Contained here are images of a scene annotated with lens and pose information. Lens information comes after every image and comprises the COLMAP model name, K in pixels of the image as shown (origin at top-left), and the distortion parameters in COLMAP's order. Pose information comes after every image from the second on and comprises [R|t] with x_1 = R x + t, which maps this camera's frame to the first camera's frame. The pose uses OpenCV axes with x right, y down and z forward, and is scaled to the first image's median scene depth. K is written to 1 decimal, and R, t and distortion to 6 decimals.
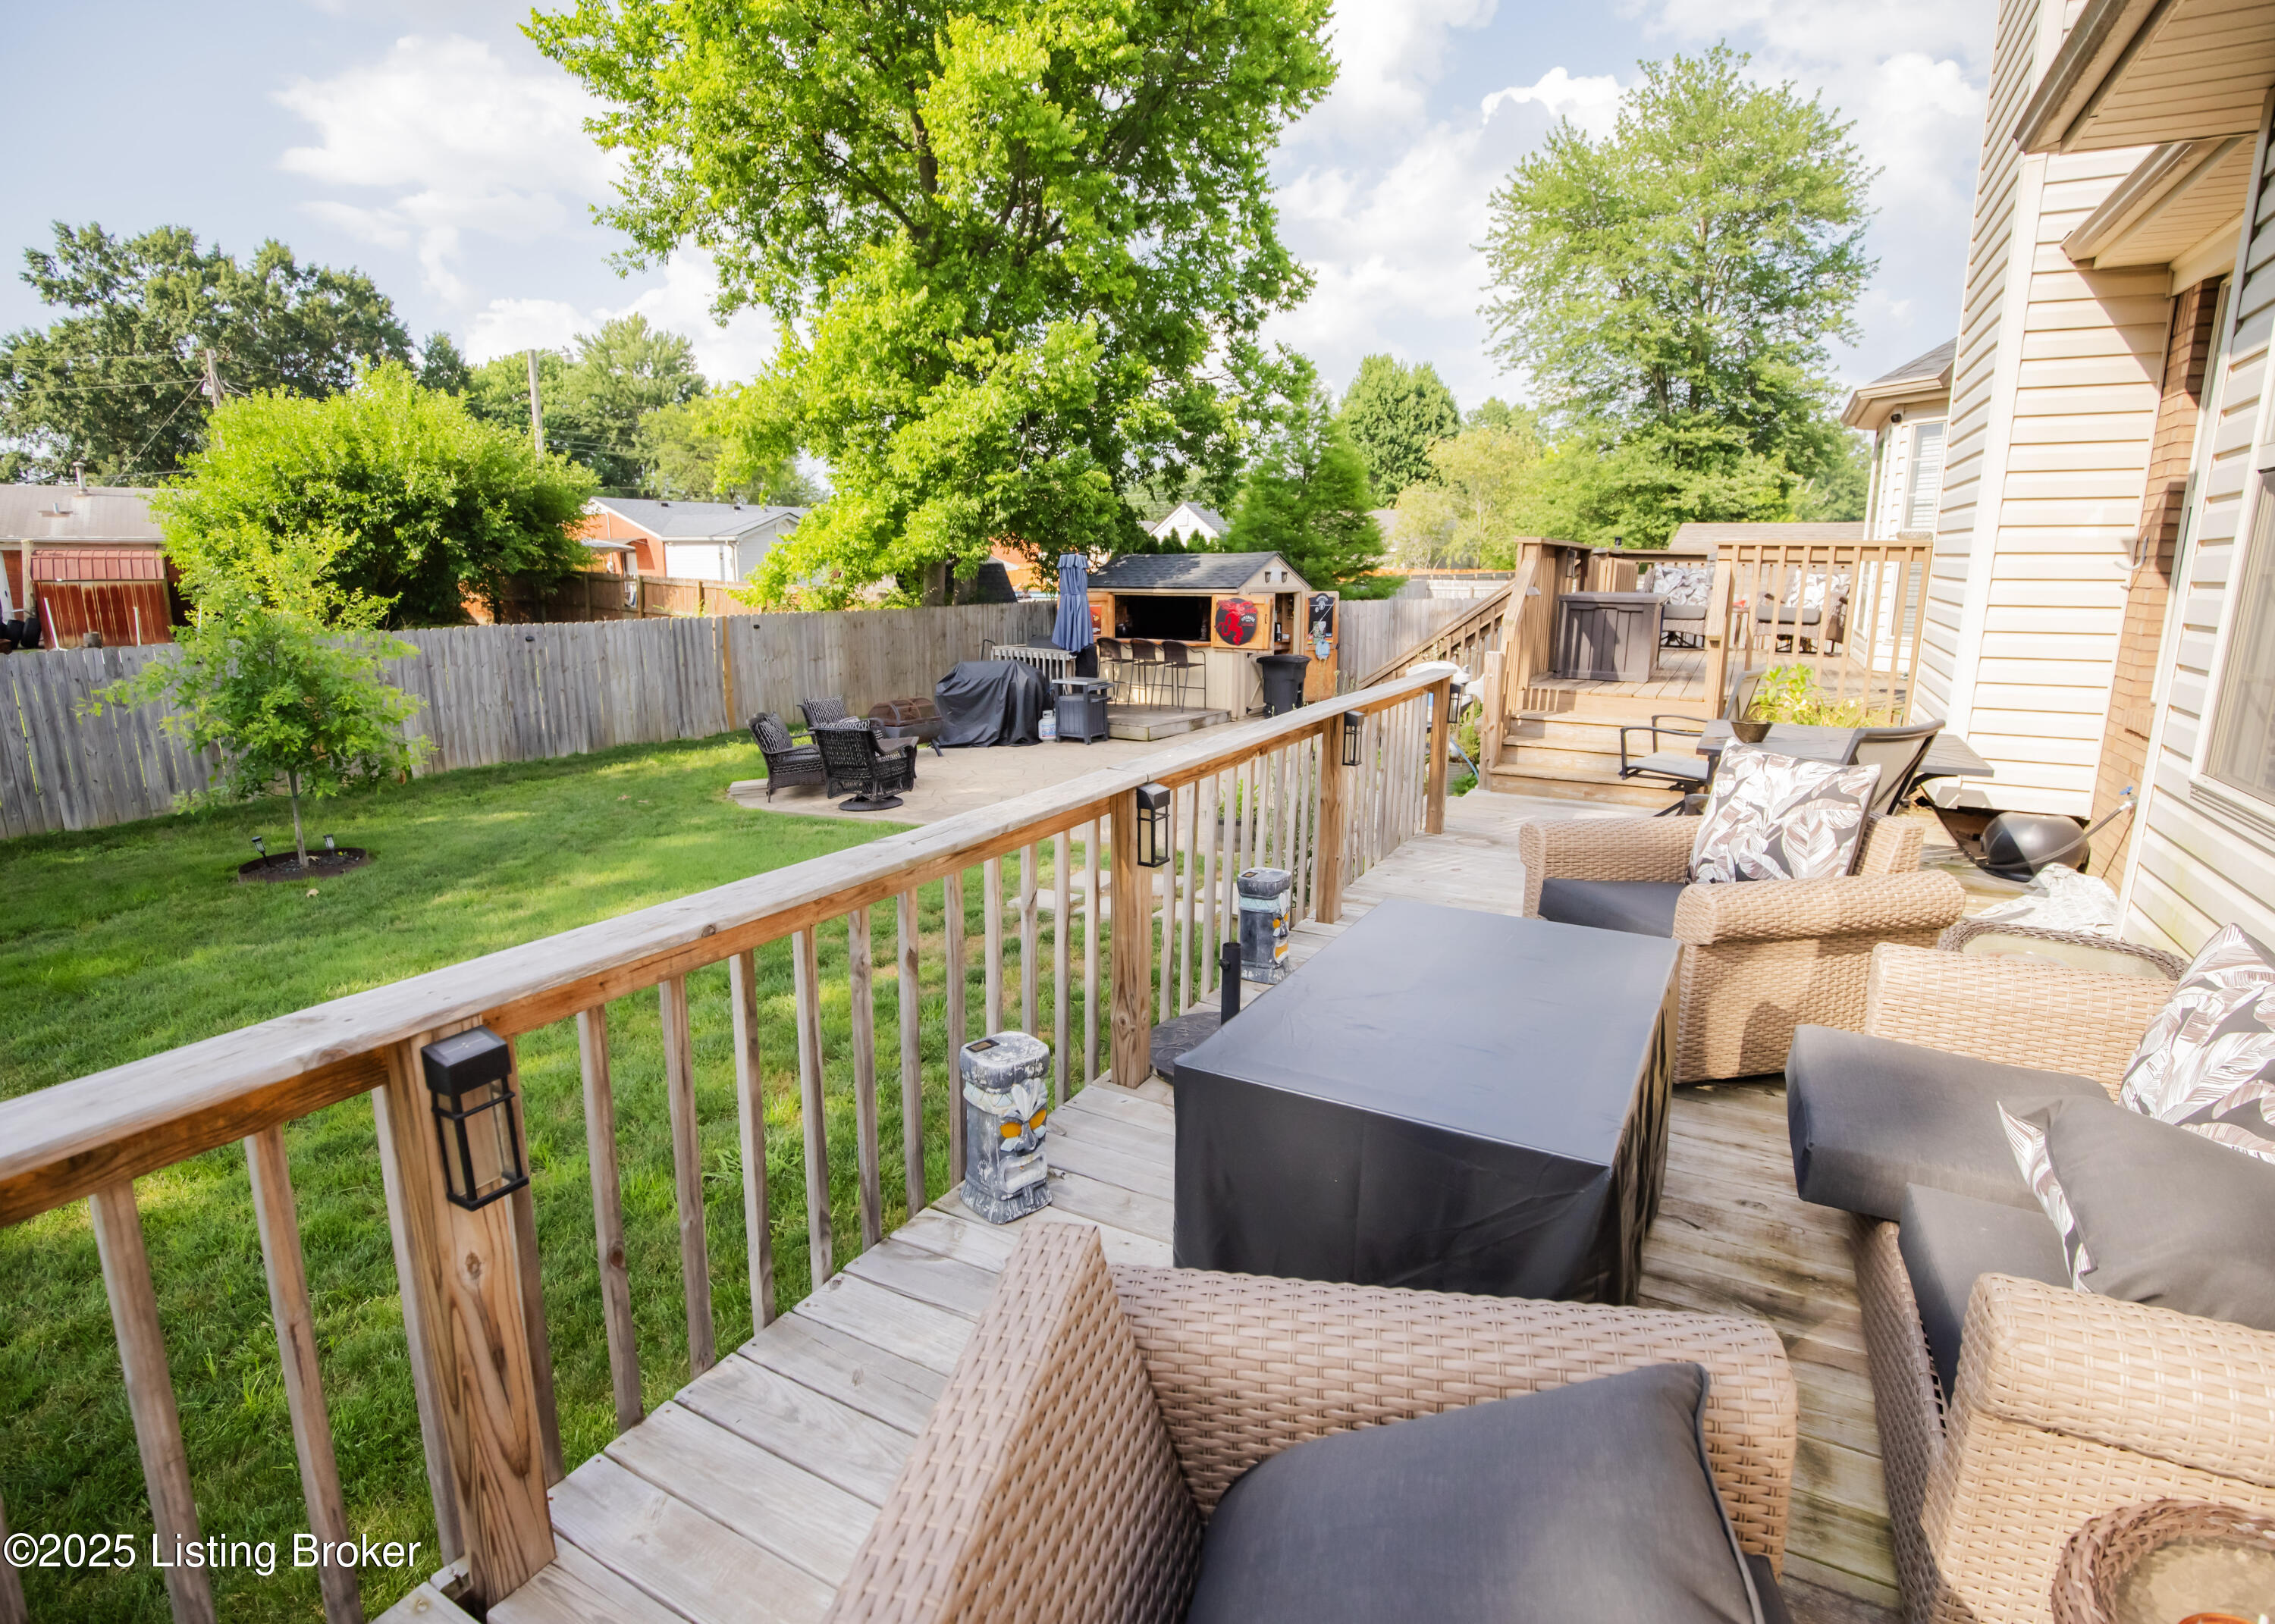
lens RADIAL K [[1134.9, 0, 1101.2], [0, 1134.9, 818.4], [0, 0, 1]] dist [-0.035379, 0.006046]
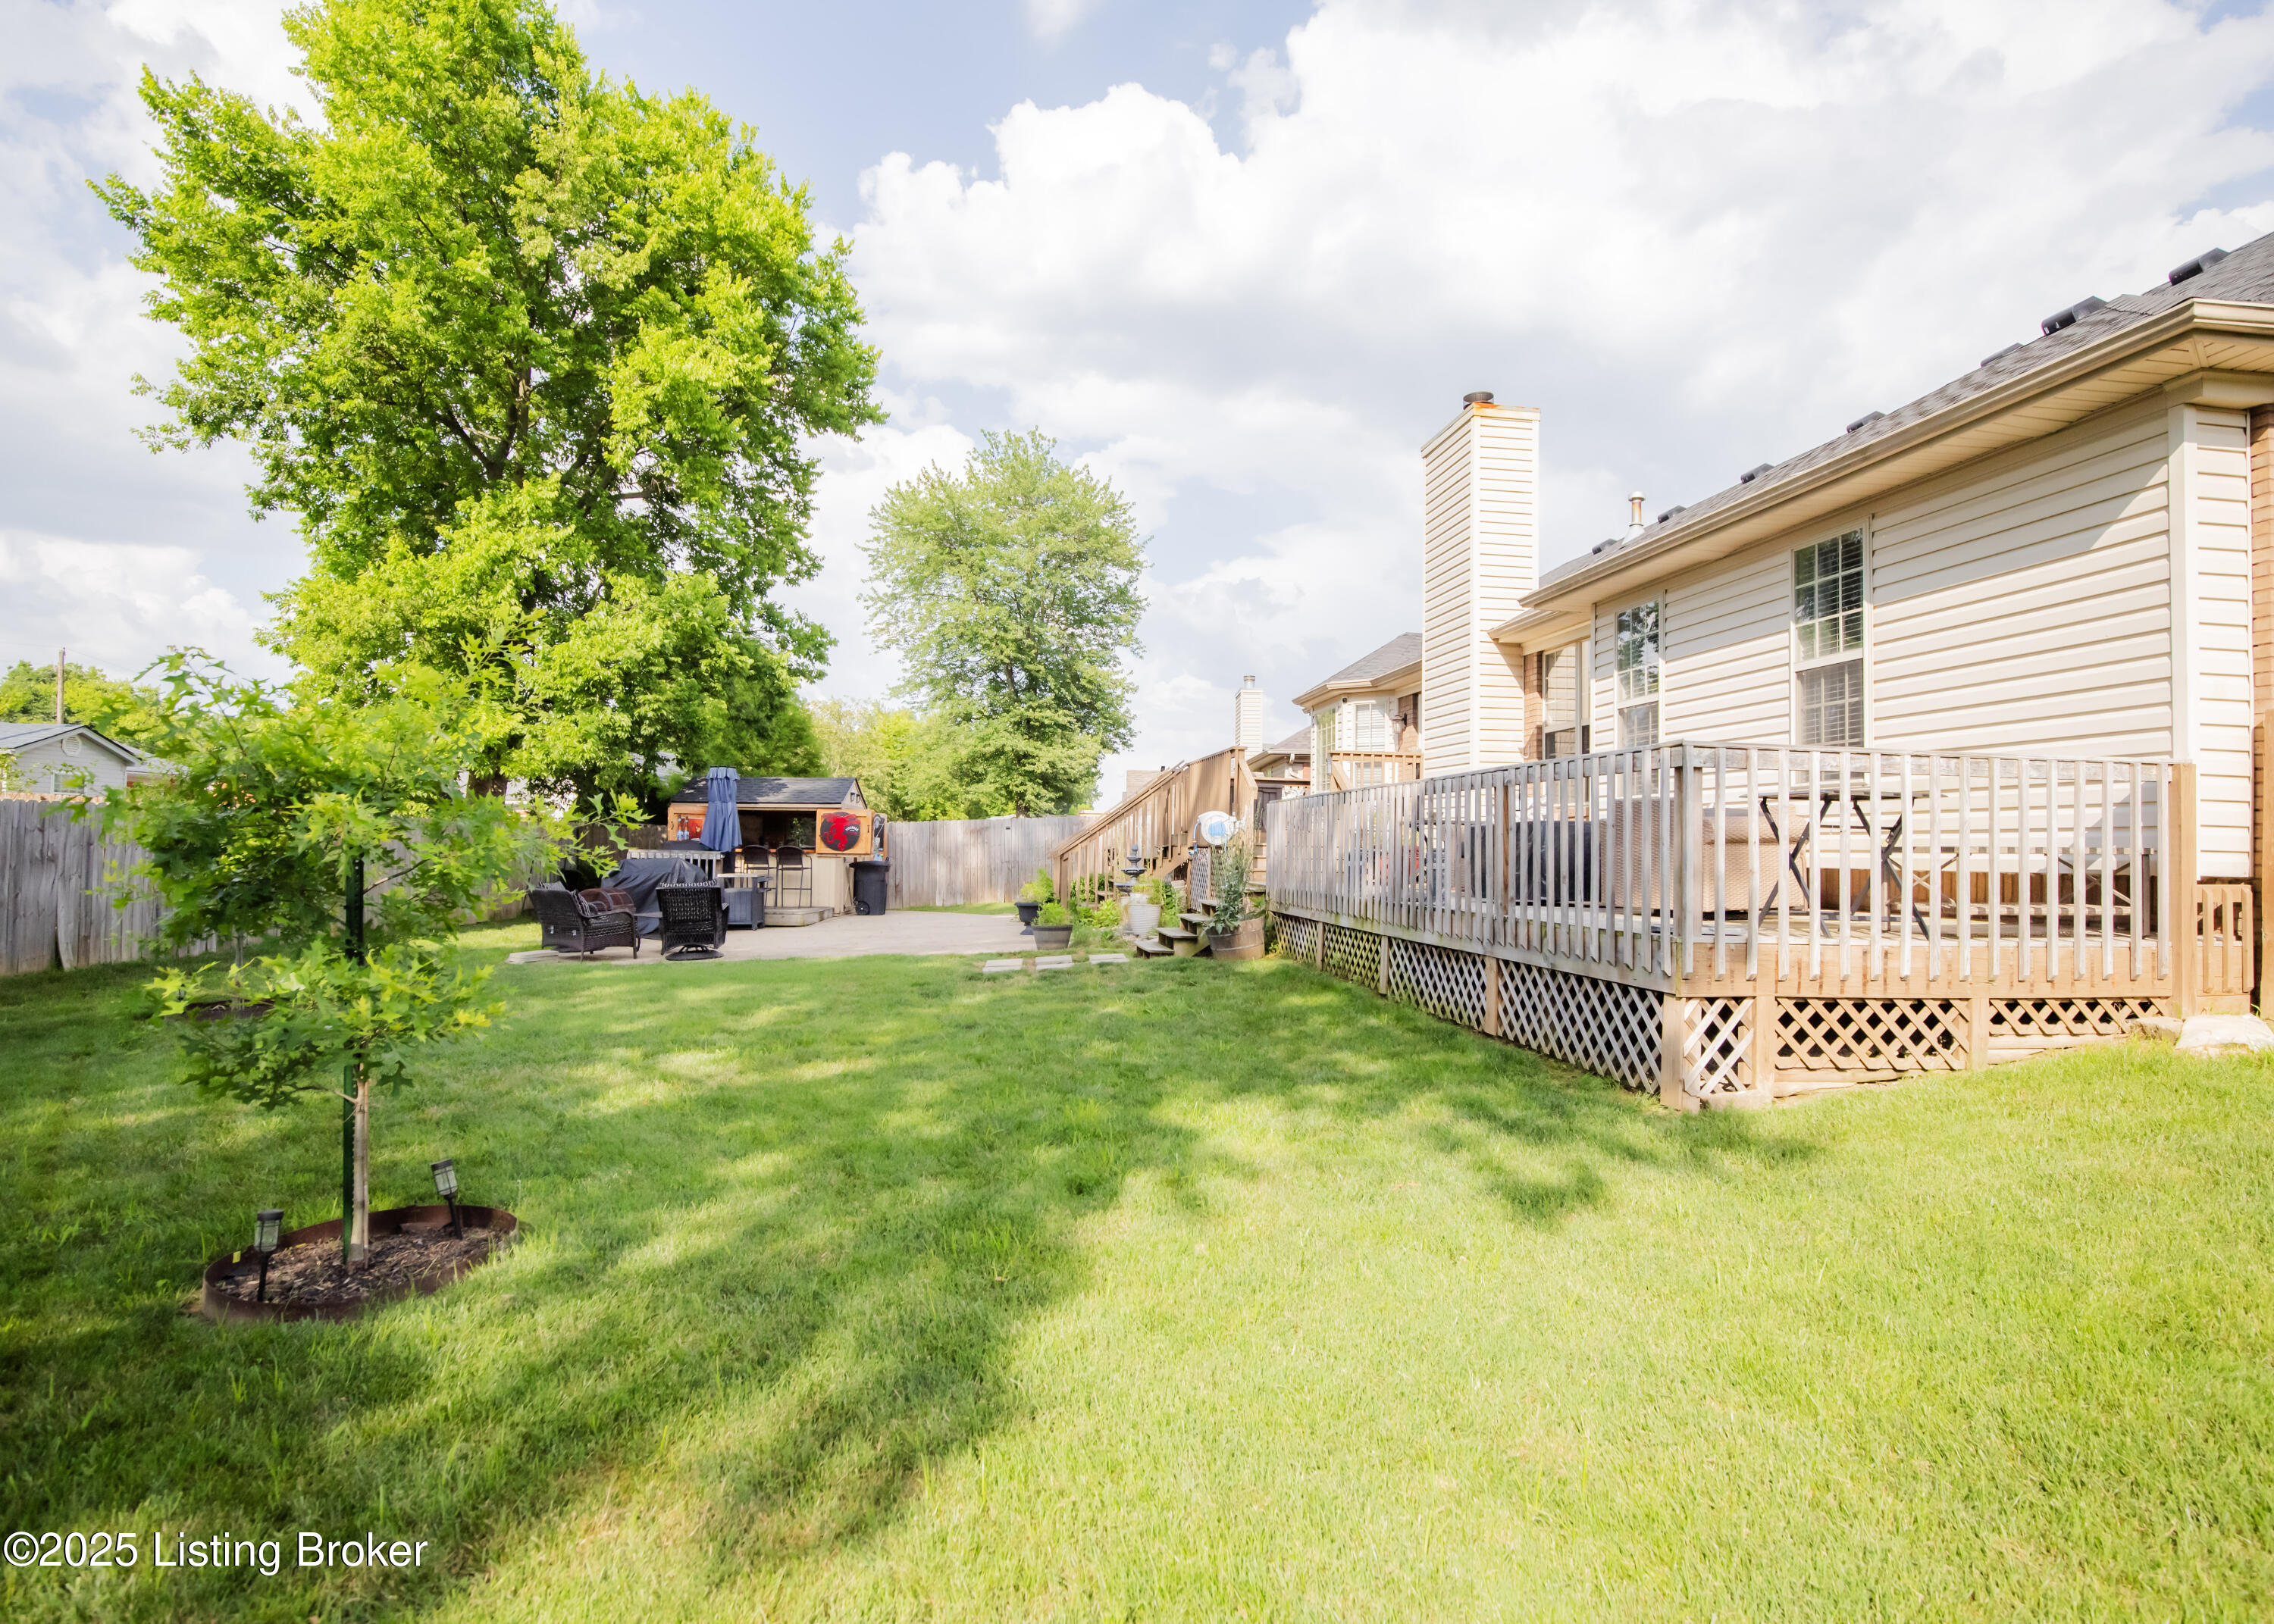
lens RADIAL K [[1251.2, 0, 1094.9], [0, 1251.2, 852.6], [0, 0, 1]] dist [-0.031471, -0.000757]
pose [[0.803335, 0.012652, 0.595393, -0.411538], [0.114037, 0.978005, -0.174647, 0.097960], [-0.584507, 0.208197, 0.784223, -0.161281]]
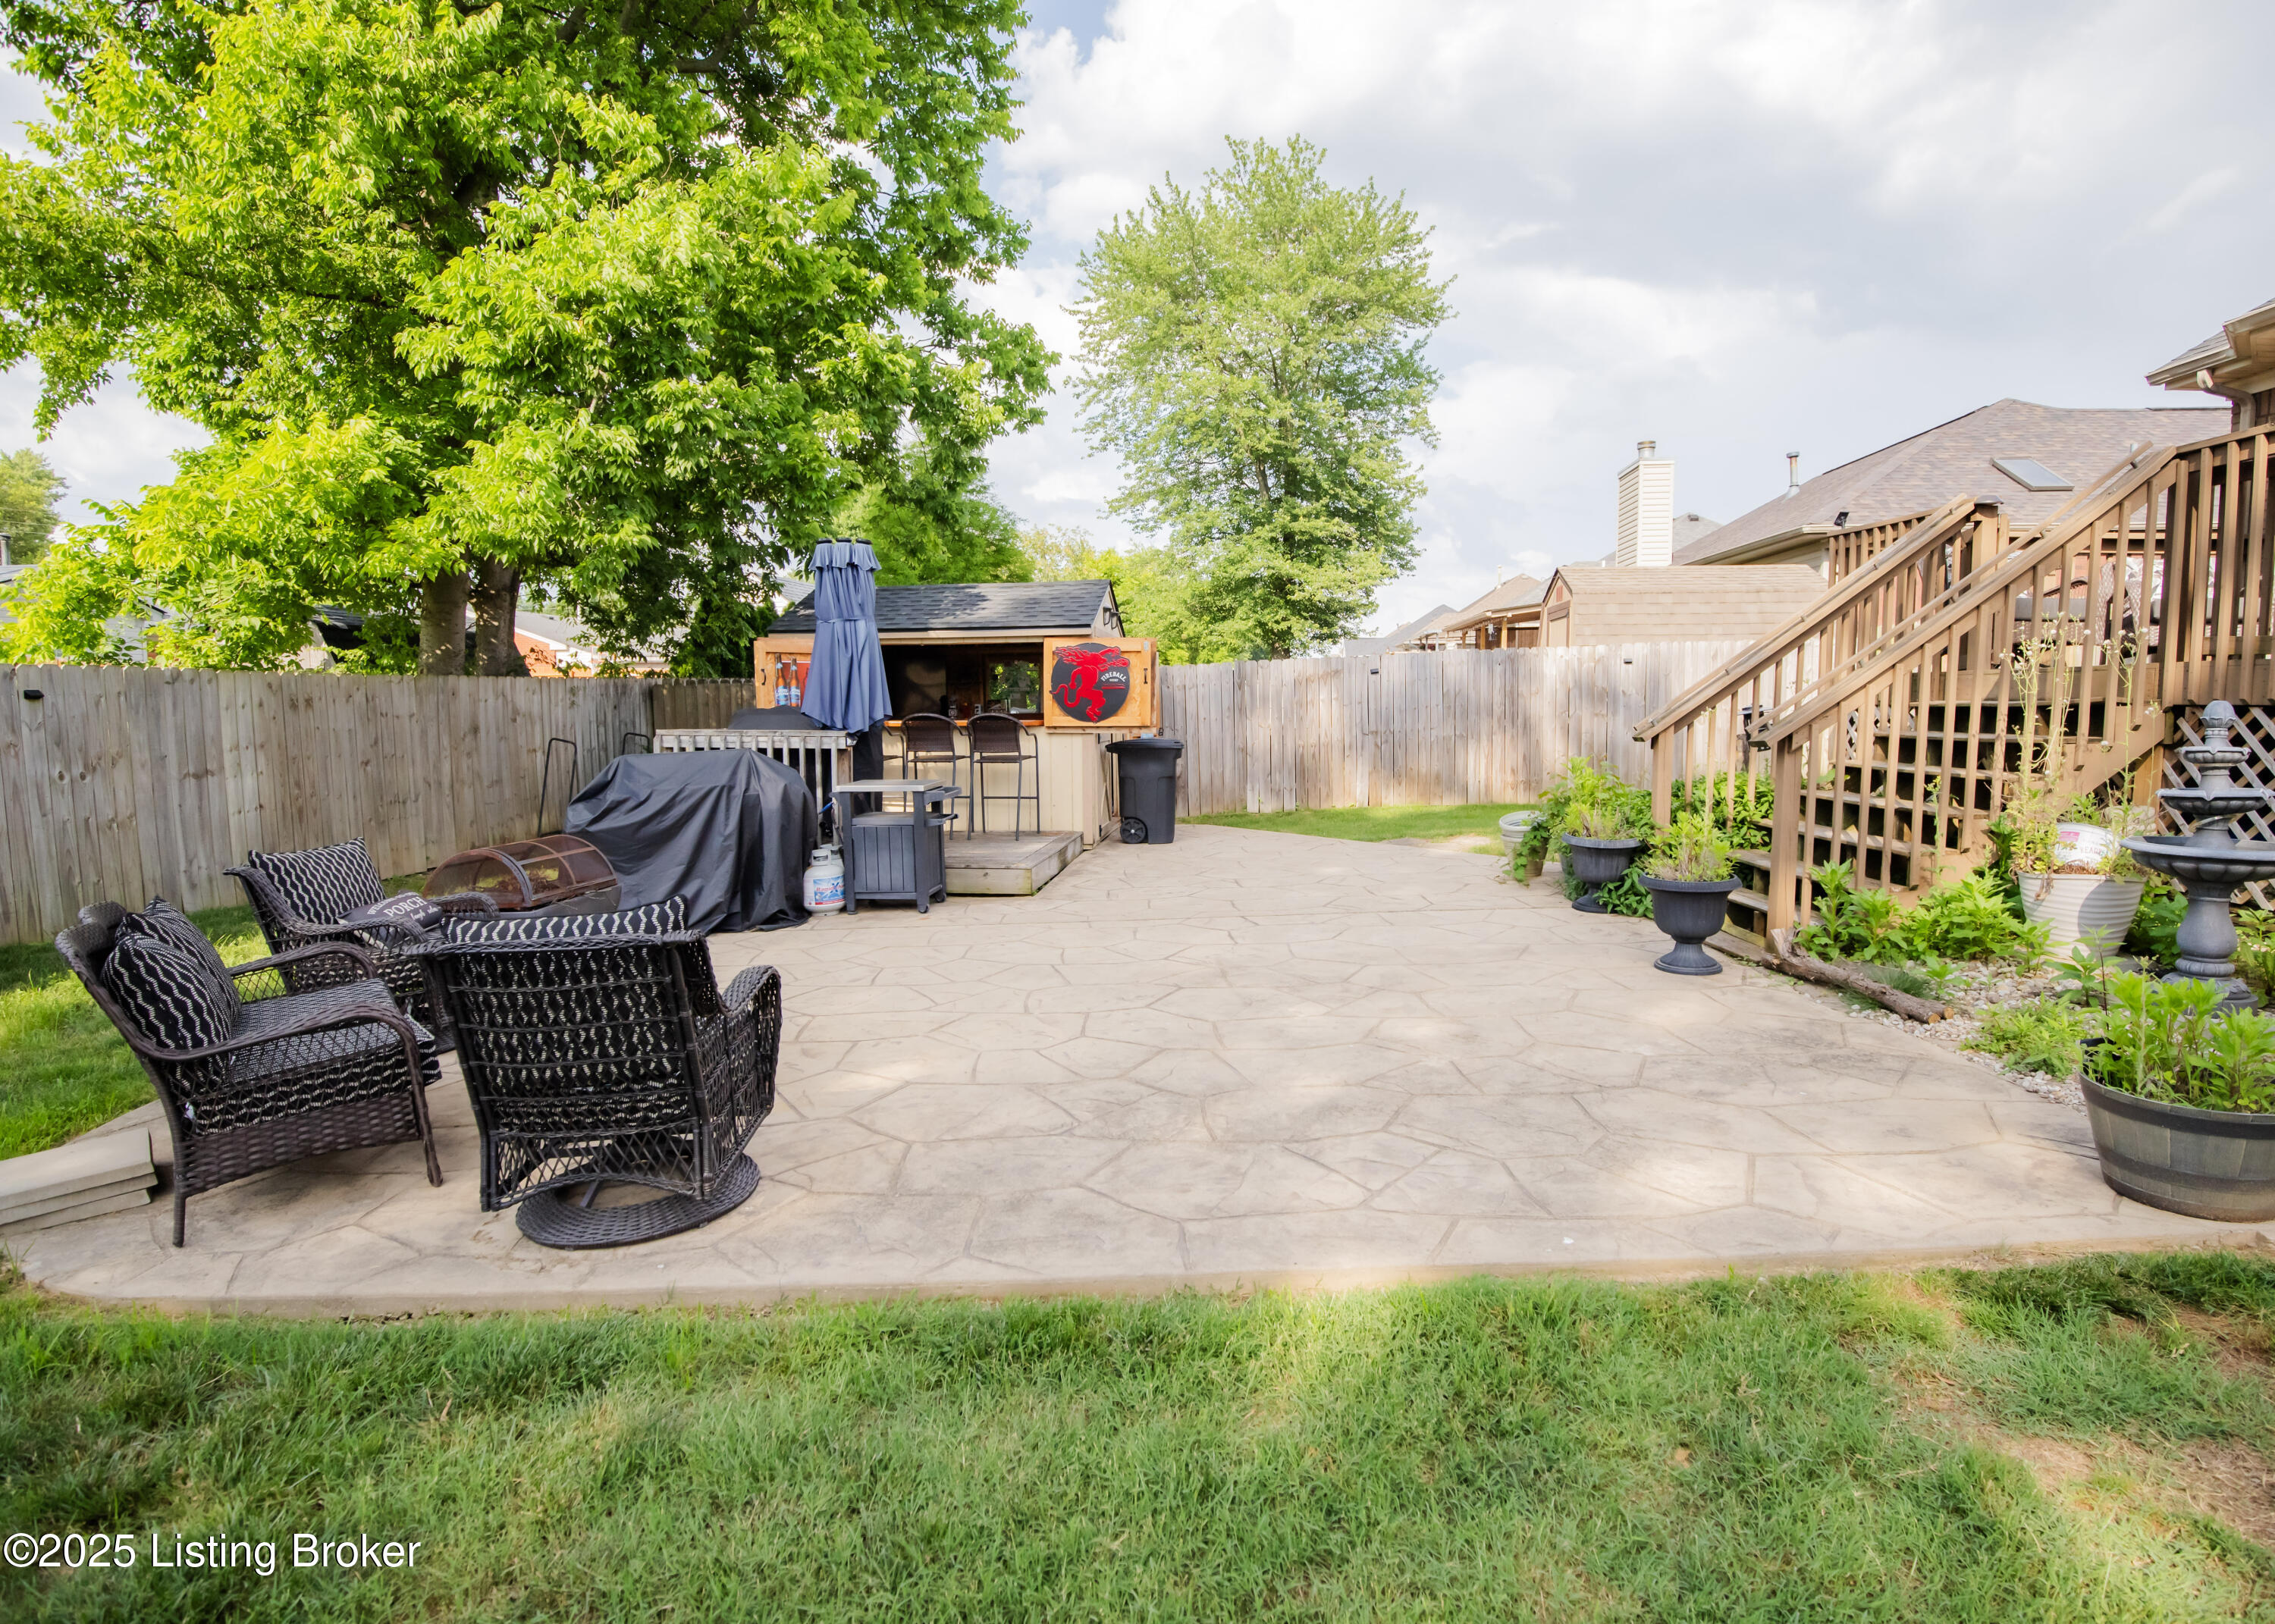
lens RADIAL K [[1134.9, 0, 1115.8], [0, 1134.9, 819.7], [0, 0, 1]] dist [-0.035379, 0.006046]
pose [[0.872641, -0.054609, 0.485299, -0.151659], [0.111388, 0.989791, -0.088915, -0.044136], [-0.475489, 0.131648, 0.869815, 0.447878]]
